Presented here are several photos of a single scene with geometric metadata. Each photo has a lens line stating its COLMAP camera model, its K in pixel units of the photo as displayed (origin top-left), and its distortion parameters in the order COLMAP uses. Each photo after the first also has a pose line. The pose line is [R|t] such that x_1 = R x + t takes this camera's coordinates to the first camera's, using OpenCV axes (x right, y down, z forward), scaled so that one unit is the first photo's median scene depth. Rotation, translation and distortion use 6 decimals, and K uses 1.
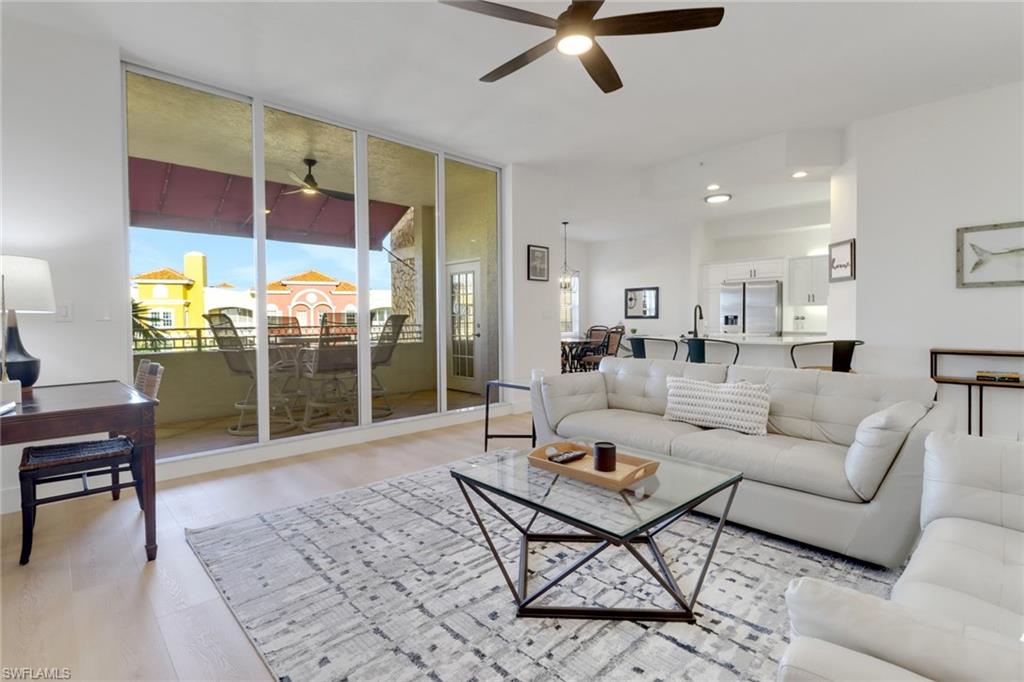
lens RADIAL K [[478.1, 0, 512.9], [0, 478.1, 337.8], [0, 0, 1]] dist [0.015432, -0.012594]
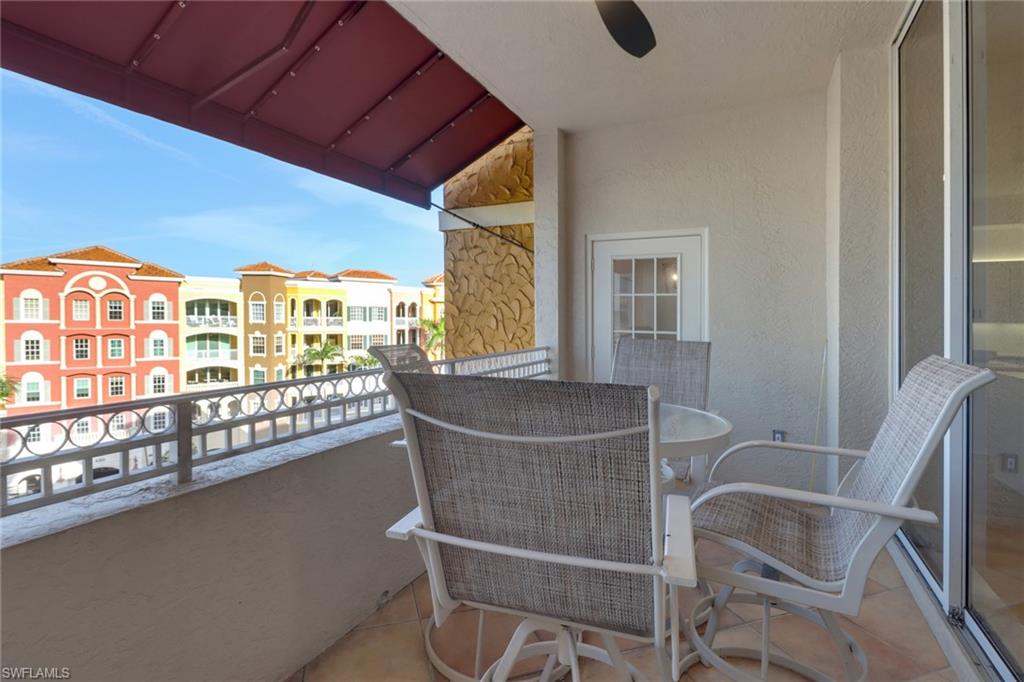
lens RADIAL K [[484.0, 0, 515.5], [0, 484.0, 319.1], [0, 0, 1]] dist [0.000816, 0.000013]
pose [[0.939844, 0.020028, 0.341015, -0.330237], [-0.008211, 0.999316, -0.036061, -0.031053], [-0.341504, 0.031092, 0.939366, 0.393954]]
